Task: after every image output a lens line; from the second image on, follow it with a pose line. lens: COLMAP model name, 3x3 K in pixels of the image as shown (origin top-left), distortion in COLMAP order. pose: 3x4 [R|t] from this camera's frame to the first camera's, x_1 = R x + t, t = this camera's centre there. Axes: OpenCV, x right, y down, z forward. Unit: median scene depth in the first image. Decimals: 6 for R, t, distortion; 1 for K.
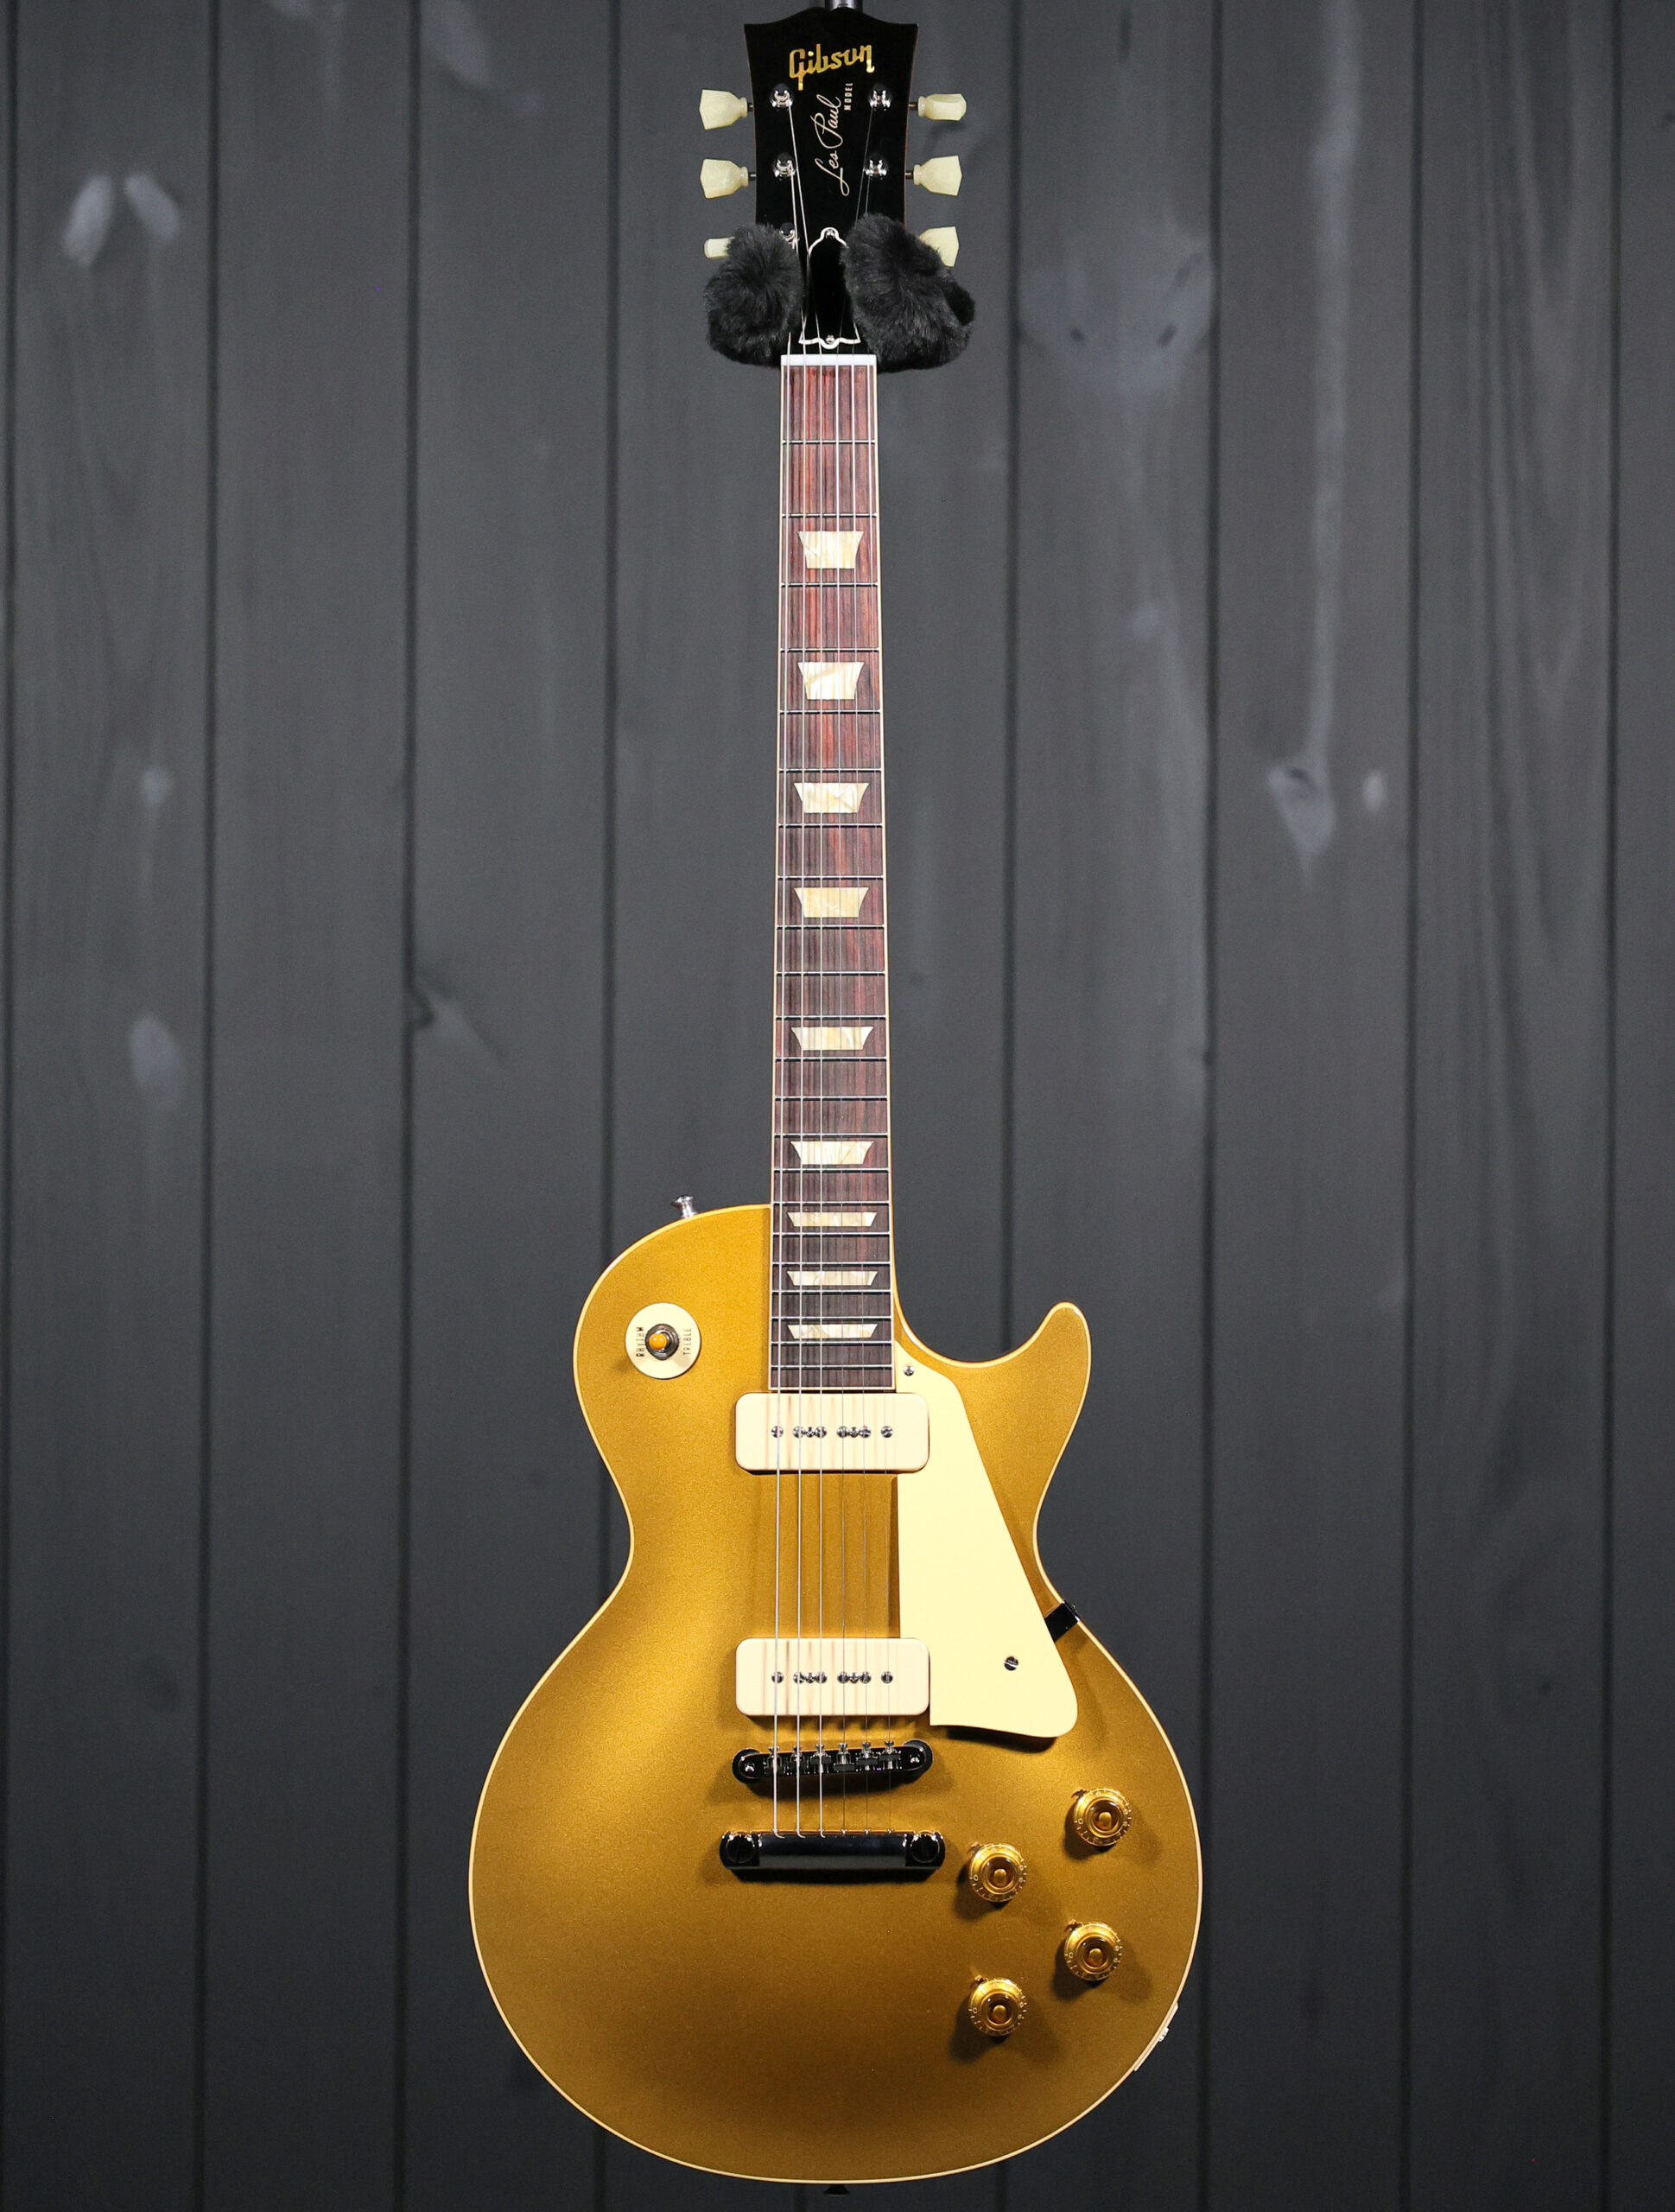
lens RADIAL K [[6208.1, 0, 839.2], [0, 6208.1, 1109.2], [0, 0, 1]] dist [-0.054251, 0.000000]
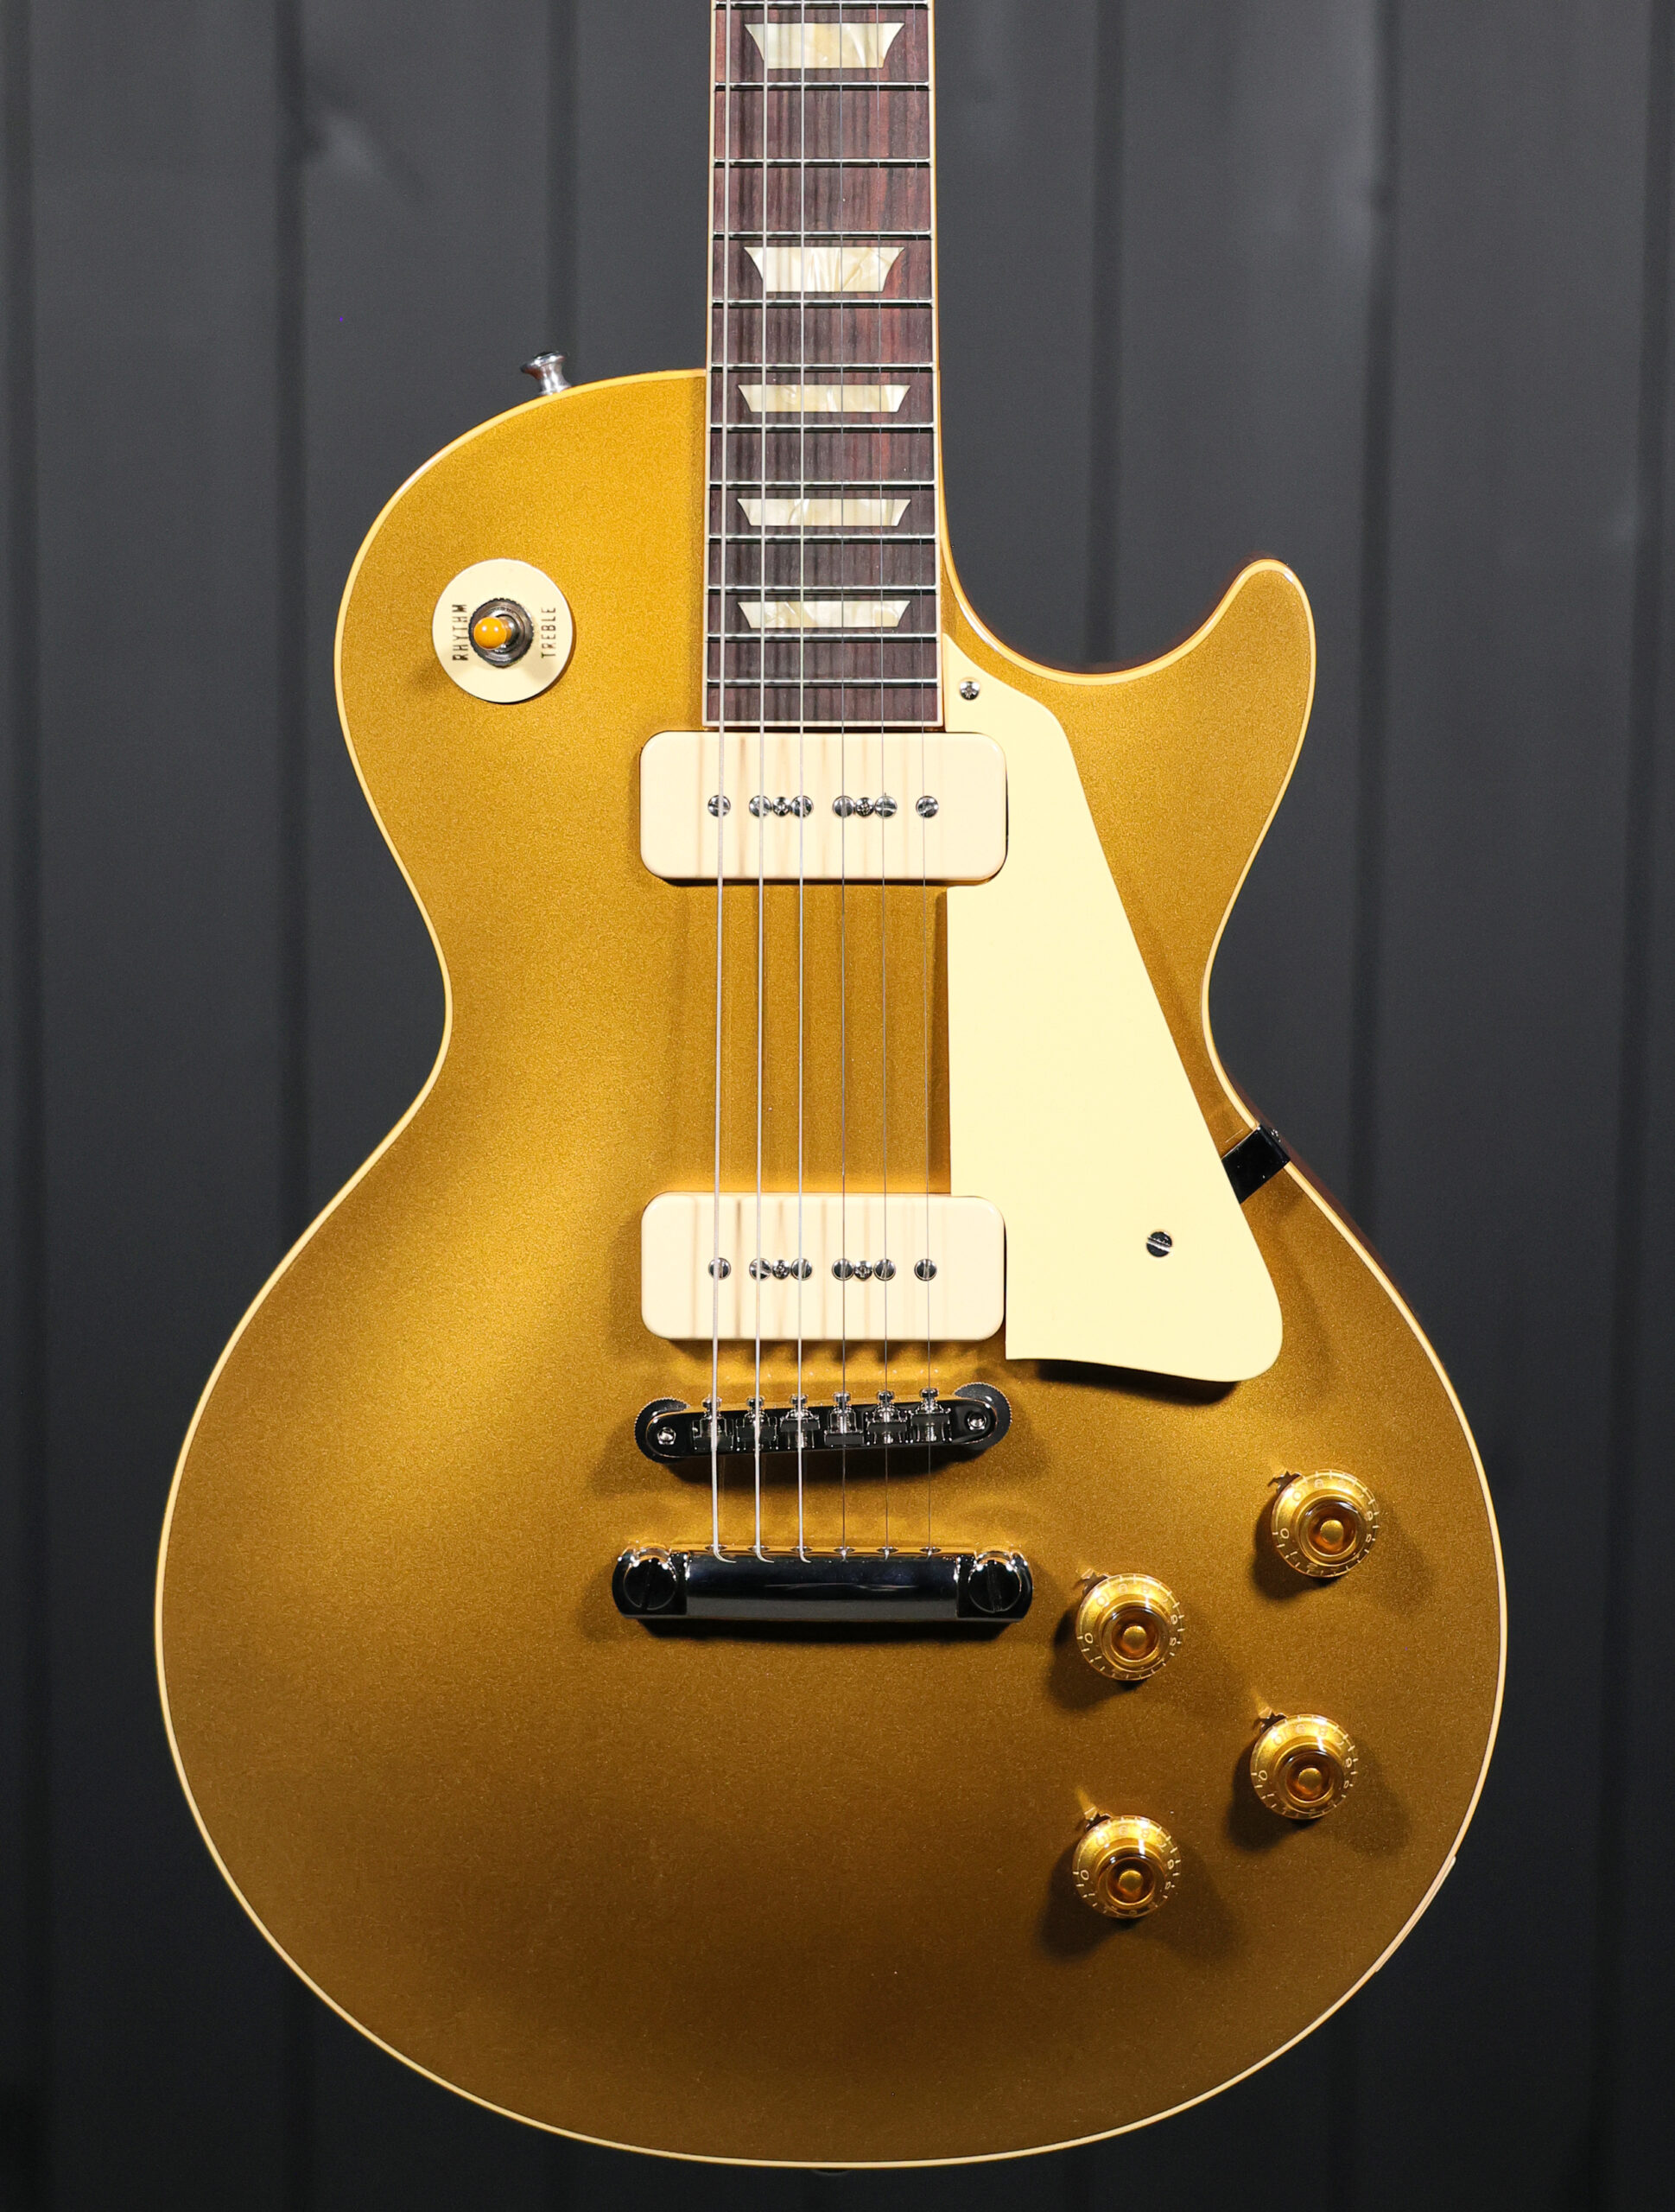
lens RADIAL K [[5645.6, 0, 885.8], [0, 5645.6, 1191.1], [0, 0, 1]] dist [-0.013745, 0.000000]
pose [[0.999989, 0.003612, -0.002983, 0.005732], [-0.003126, 0.988788, 0.149292, 0.012766], [0.003489, -0.149281, 0.988789, 0.521273]]
